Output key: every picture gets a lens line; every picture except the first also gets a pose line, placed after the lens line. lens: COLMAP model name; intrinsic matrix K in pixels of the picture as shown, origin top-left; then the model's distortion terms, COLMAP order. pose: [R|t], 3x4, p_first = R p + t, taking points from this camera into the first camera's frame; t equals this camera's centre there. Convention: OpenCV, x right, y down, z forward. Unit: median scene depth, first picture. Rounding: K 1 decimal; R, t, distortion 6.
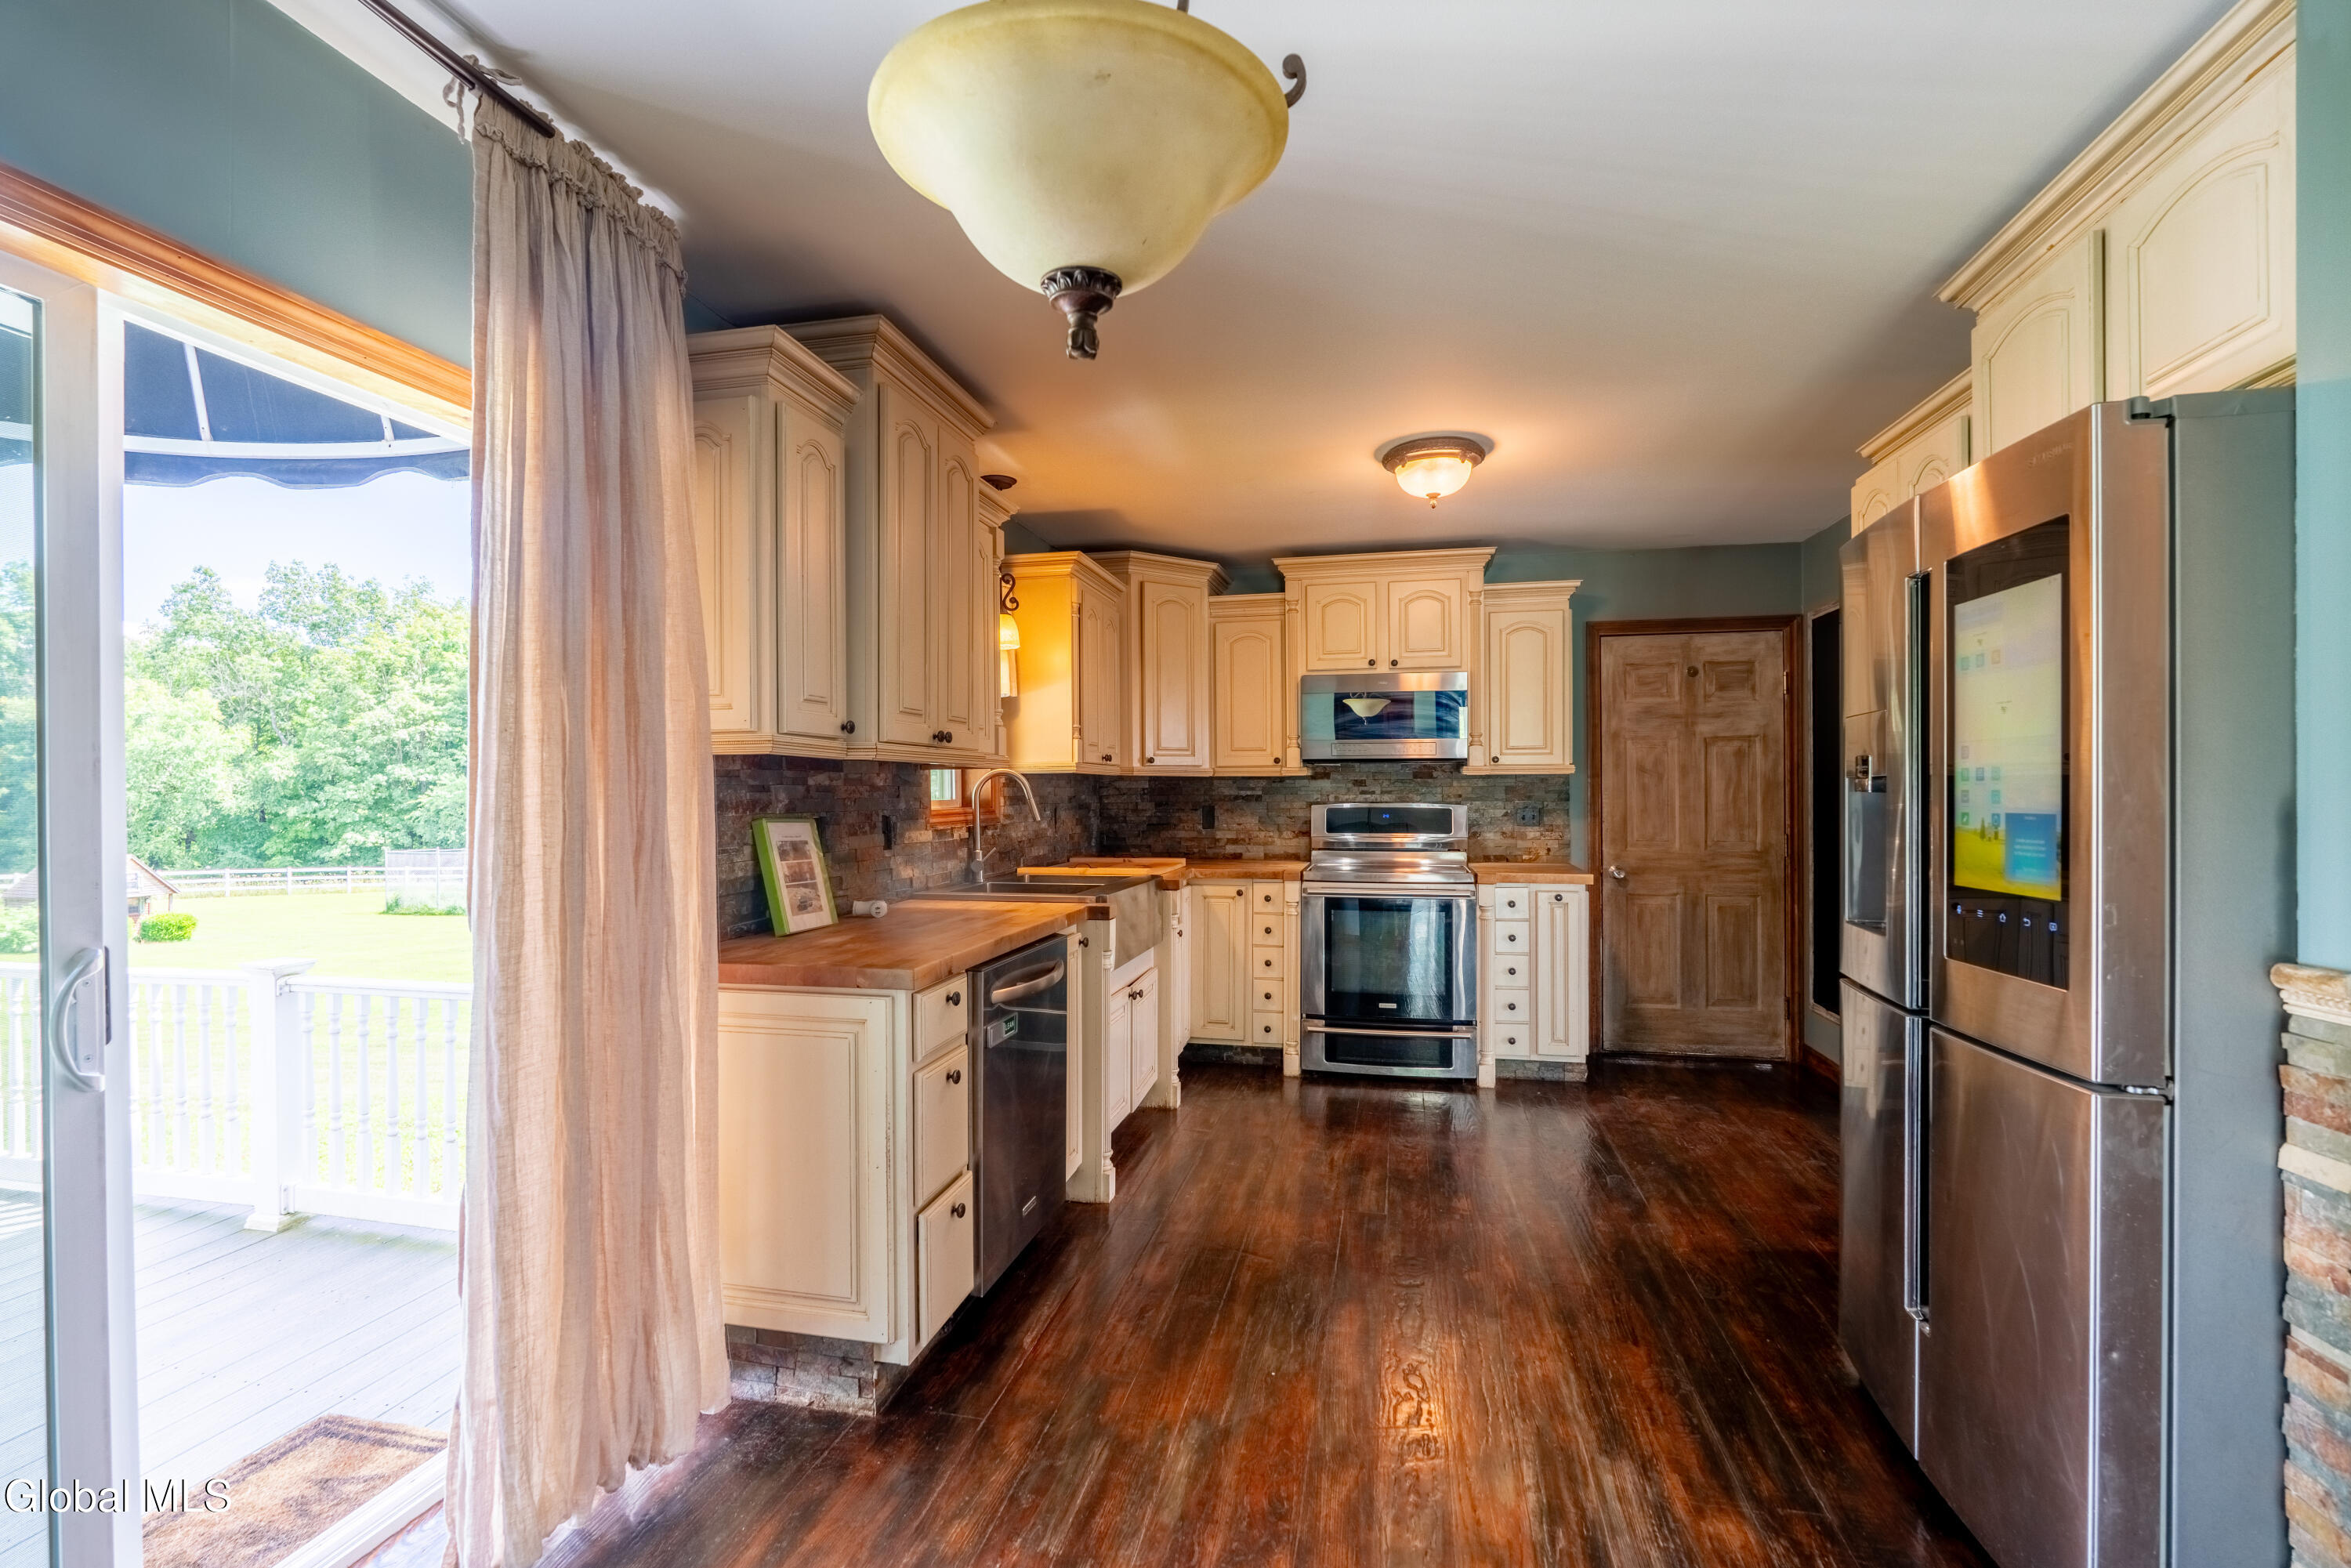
lens RADIAL K [[1045.6, 0, 1173.8], [0, 1045.6, 795.2], [0, 0, 1]] dist [-0.011767, 0.004250]
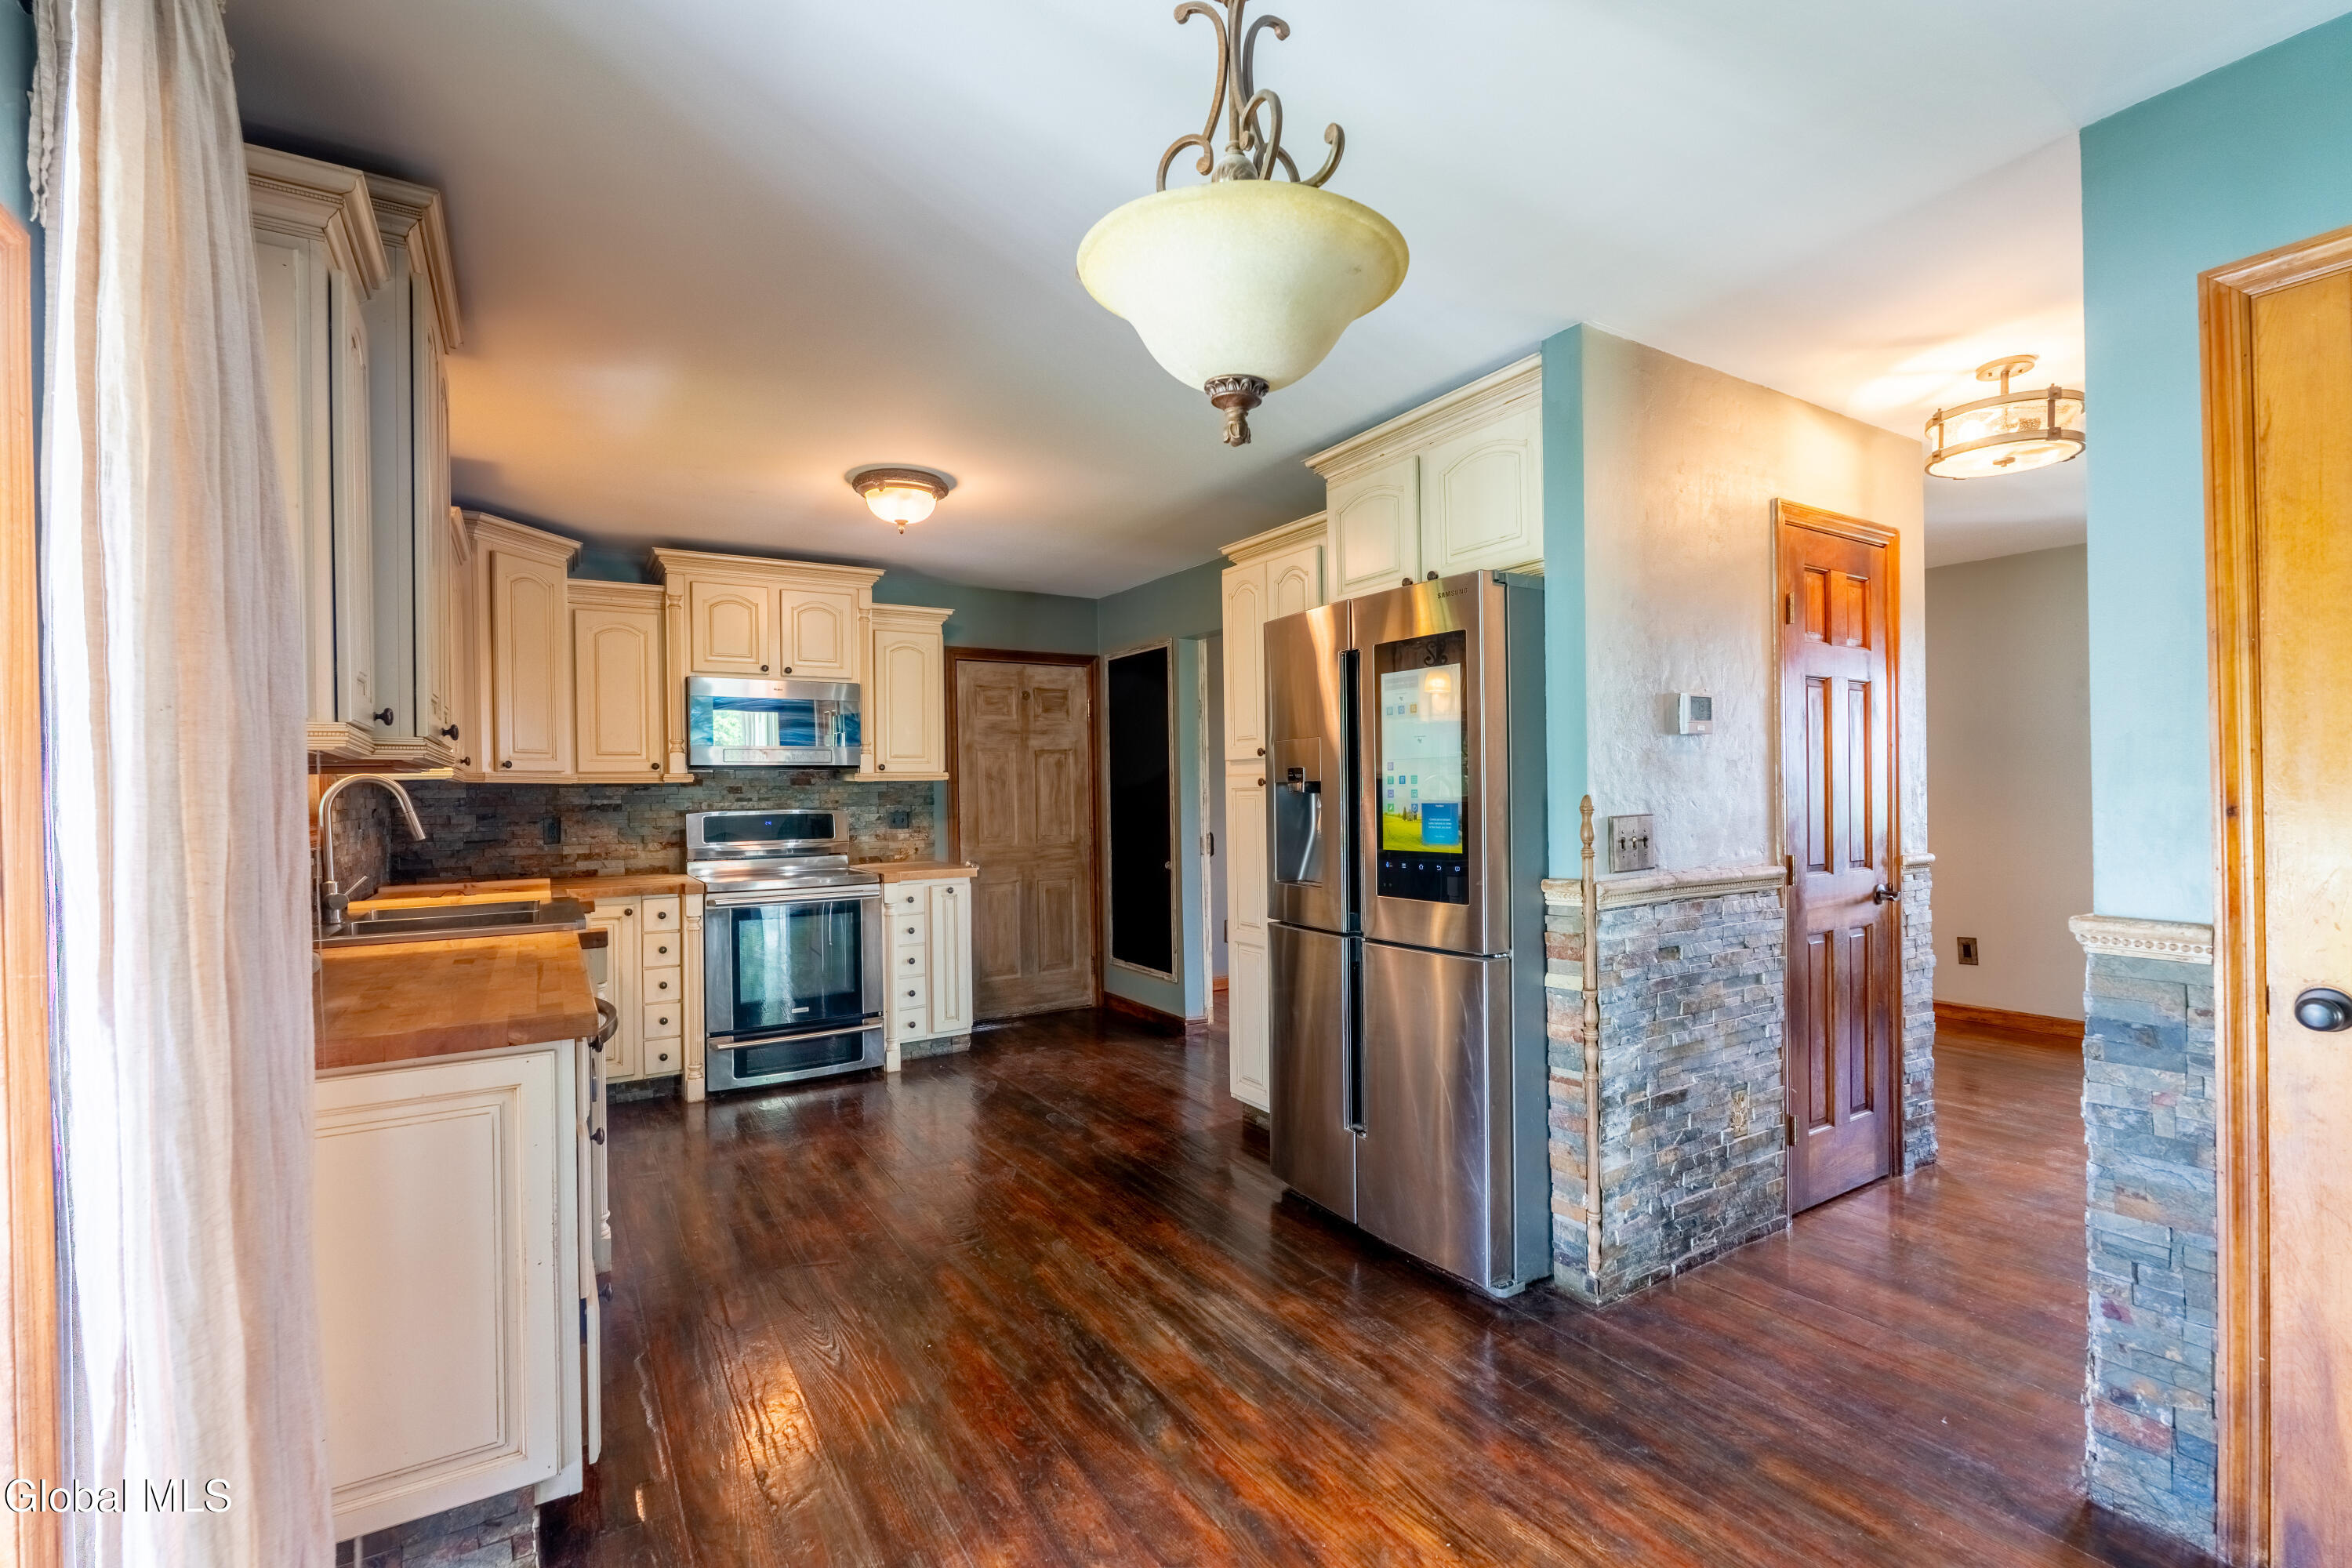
lens RADIAL K [[1026.3, 0, 1167.9], [0, 1026.3, 794.7], [0, 0, 1]] dist [-0.007569, 0.000590]
pose [[0.718376, -0.009953, 0.695584, -0.212476], [0.014955, 0.999888, -0.001138, -0.000149], [-0.695494, 0.011220, 0.718444, 0.036670]]
